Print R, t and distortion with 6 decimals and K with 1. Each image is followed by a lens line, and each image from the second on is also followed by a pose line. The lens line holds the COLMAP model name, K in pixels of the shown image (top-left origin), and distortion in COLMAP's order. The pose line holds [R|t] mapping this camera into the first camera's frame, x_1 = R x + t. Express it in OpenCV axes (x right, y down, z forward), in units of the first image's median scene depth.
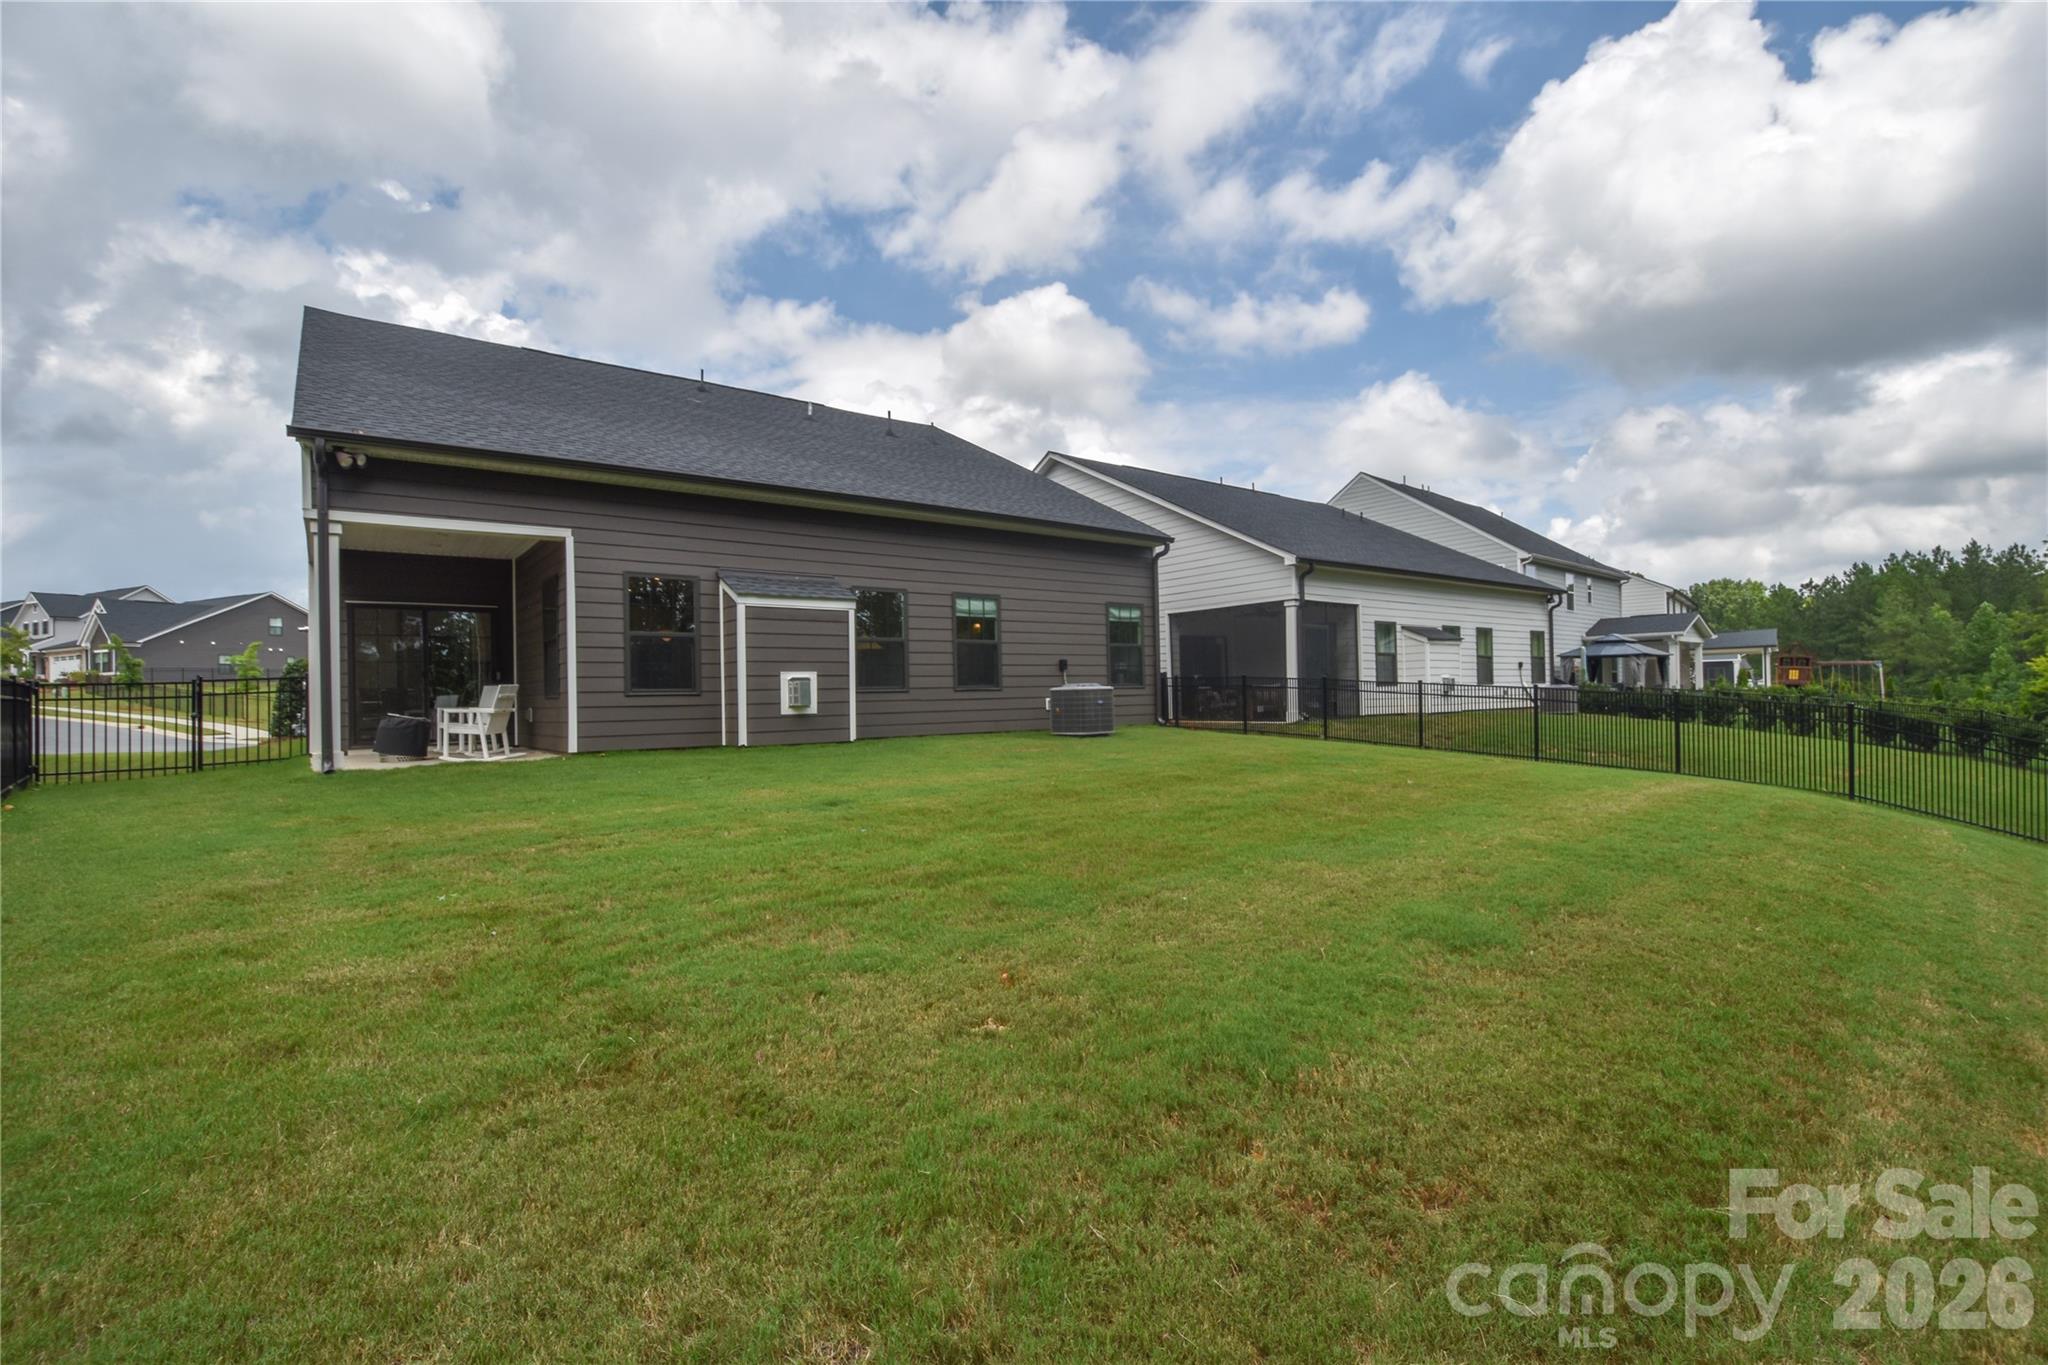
lens RADIAL K [[890.1, 0, 1024.0], [0, 890.1, 682.5], [0, 0, 1]] dist [0.000598, -0.000391]
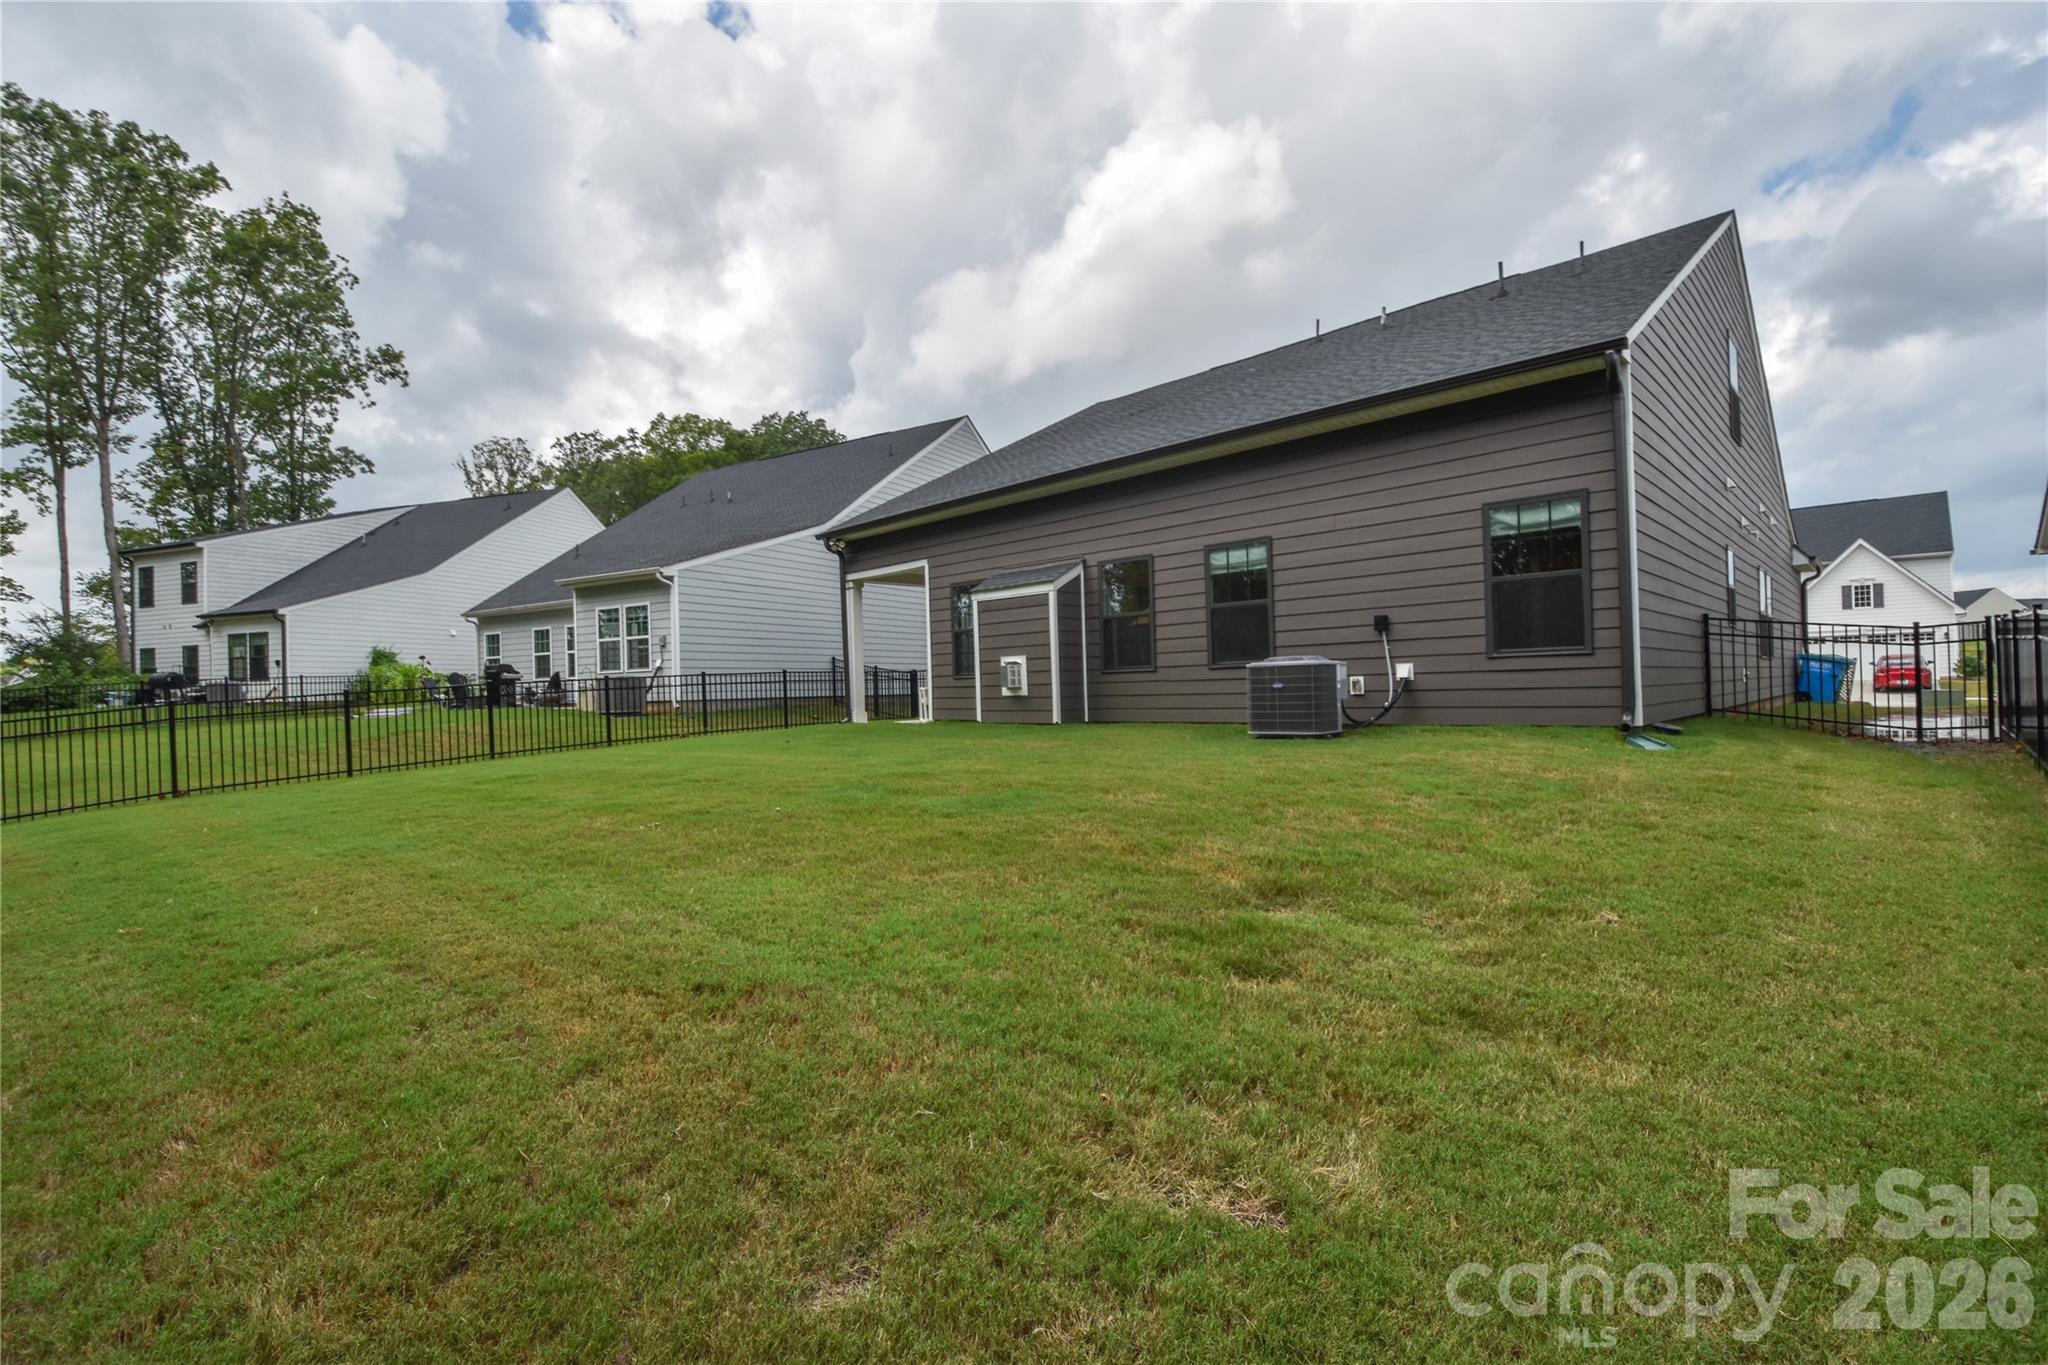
lens RADIAL K [[890.1, 0, 1024.0], [0, 890.1, 682.5], [0, 0, 1]] dist [0.000598, -0.000391]
pose [[0.155301, 0.017712, -0.987708, 0.691937], [0.043061, 0.998768, 0.024681, -0.005424], [0.986928, -0.046365, 0.154347, 0.714748]]
